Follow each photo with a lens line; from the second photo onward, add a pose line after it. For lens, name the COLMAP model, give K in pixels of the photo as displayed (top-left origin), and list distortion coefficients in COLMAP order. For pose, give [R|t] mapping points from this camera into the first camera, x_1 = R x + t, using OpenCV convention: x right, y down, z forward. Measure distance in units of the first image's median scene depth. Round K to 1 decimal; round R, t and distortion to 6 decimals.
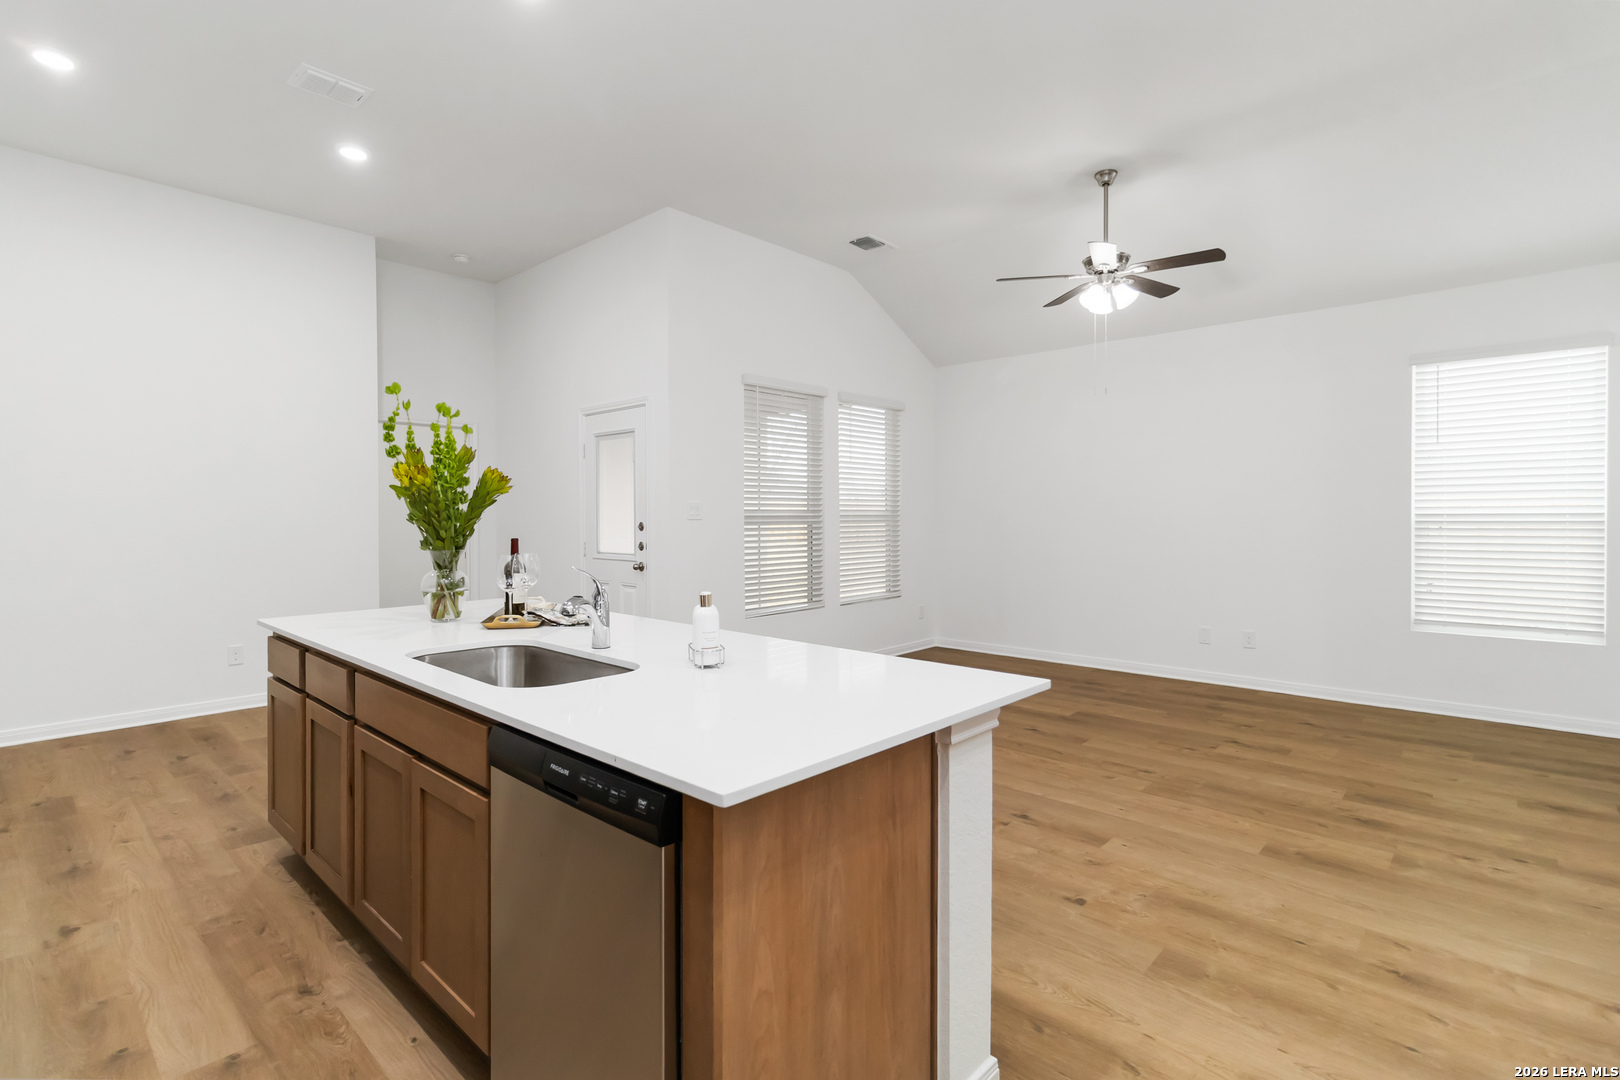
lens RADIAL K [[770.5, 0, 810.1], [0, 770.5, 524.1], [0, 0, 1]] dist [0.002706, 0.001075]
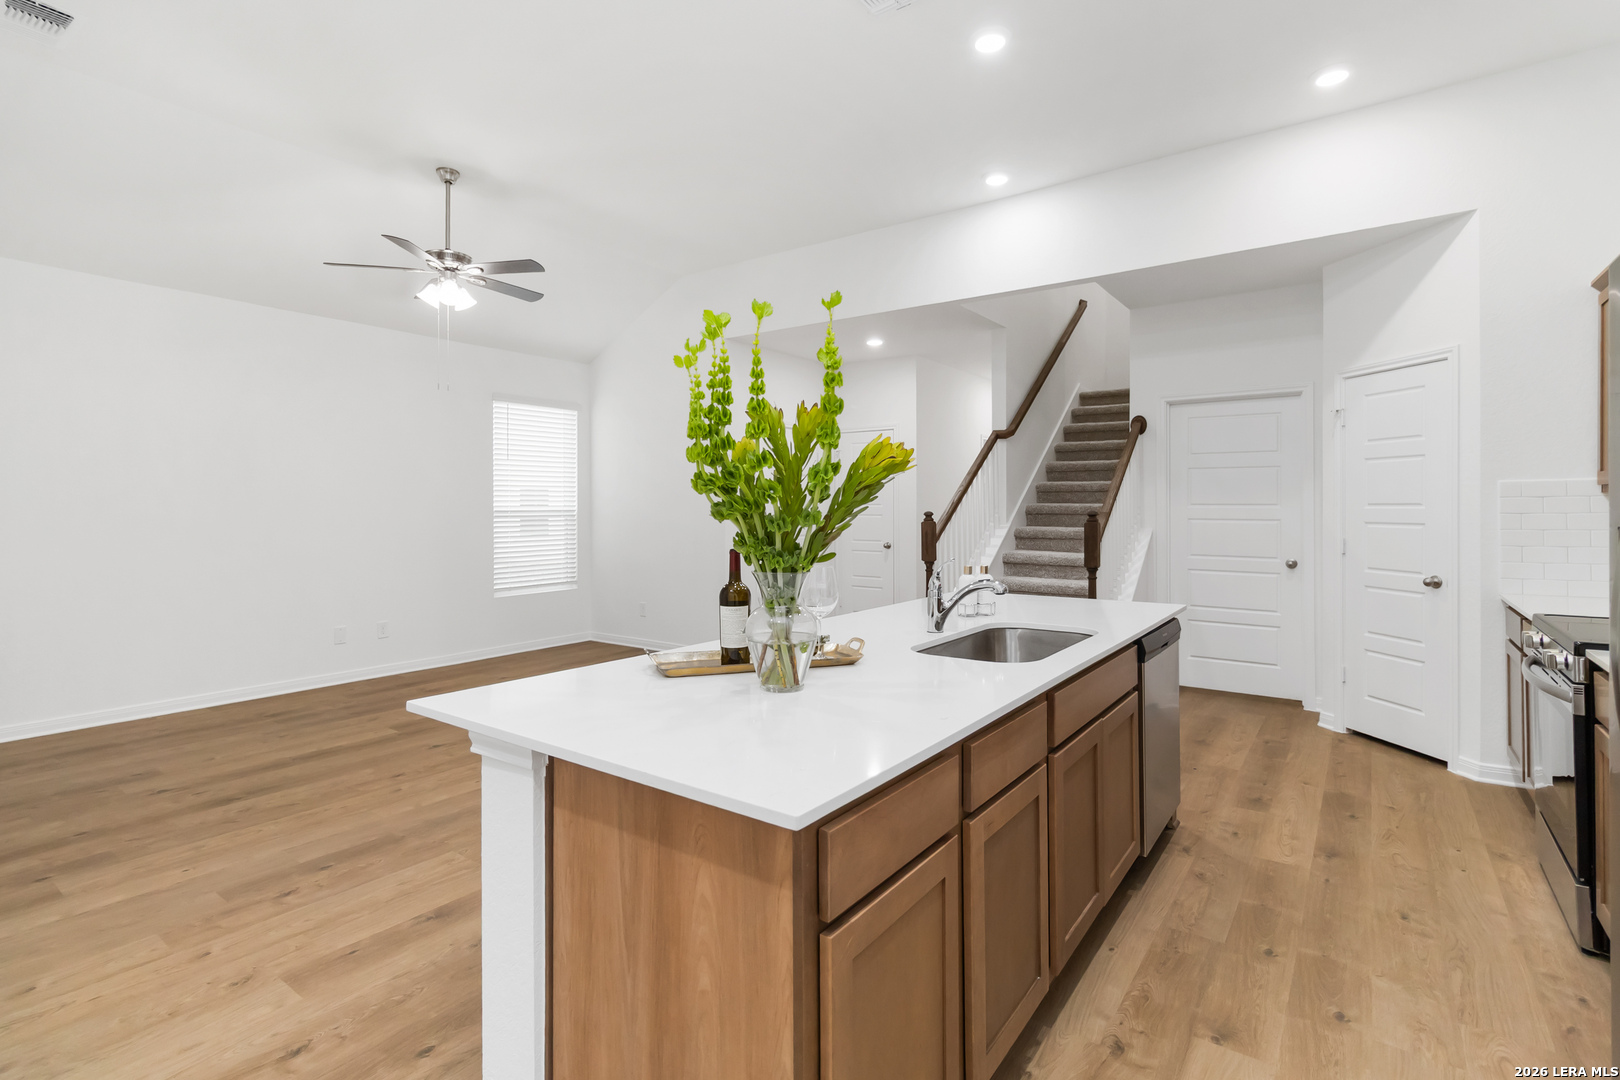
lens RADIAL K [[770.5, 0, 823.7], [0, 770.5, 508.7], [0, 0, 1]] dist [0.002706, 0.001075]
pose [[-0.133100, 0.000887, 0.991102, -0.680303], [0.015058, 0.999886, 0.001128, -0.009690], [-0.990988, 0.015074, -0.133098, 0.660314]]
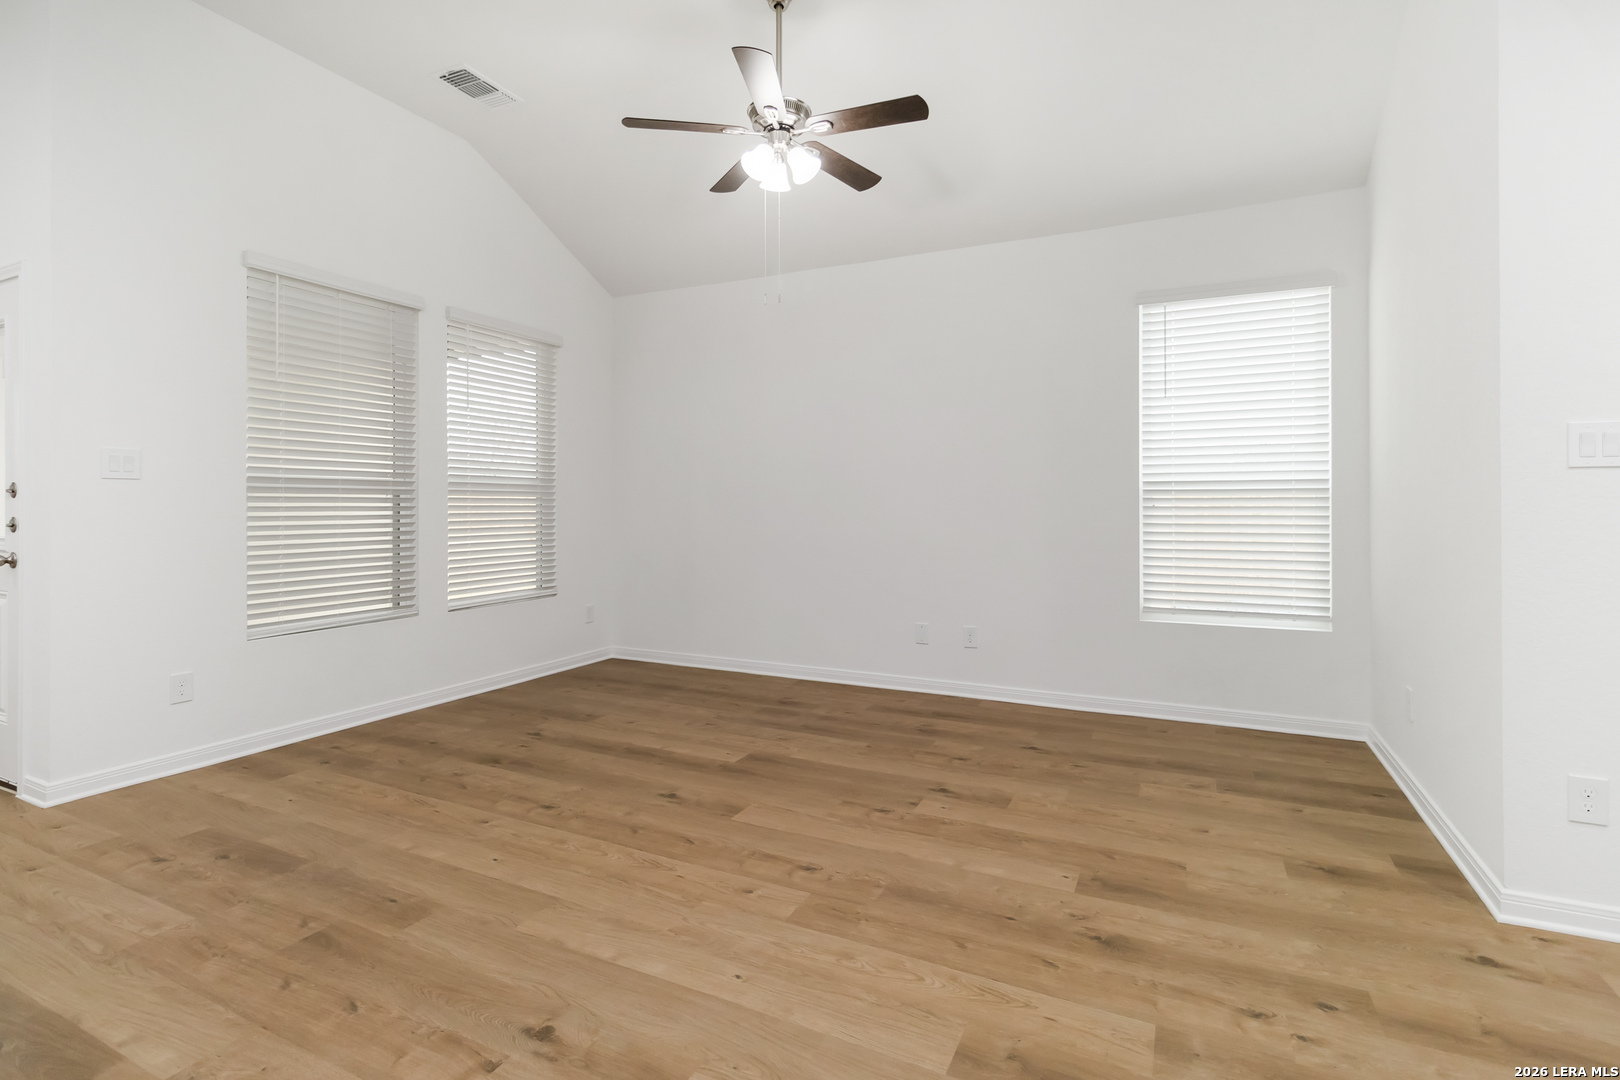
lens RADIAL K [[770.5, 0, 813.7], [0, 770.5, 501.7], [0, 0, 1]] dist [0.002706, 0.001075]
pose [[0.957929, 0.004801, 0.286964, 0.215579], [0.000130, 0.999853, -0.017160, 0.025045], [-0.287004, 0.016476, 0.957788, 0.323941]]
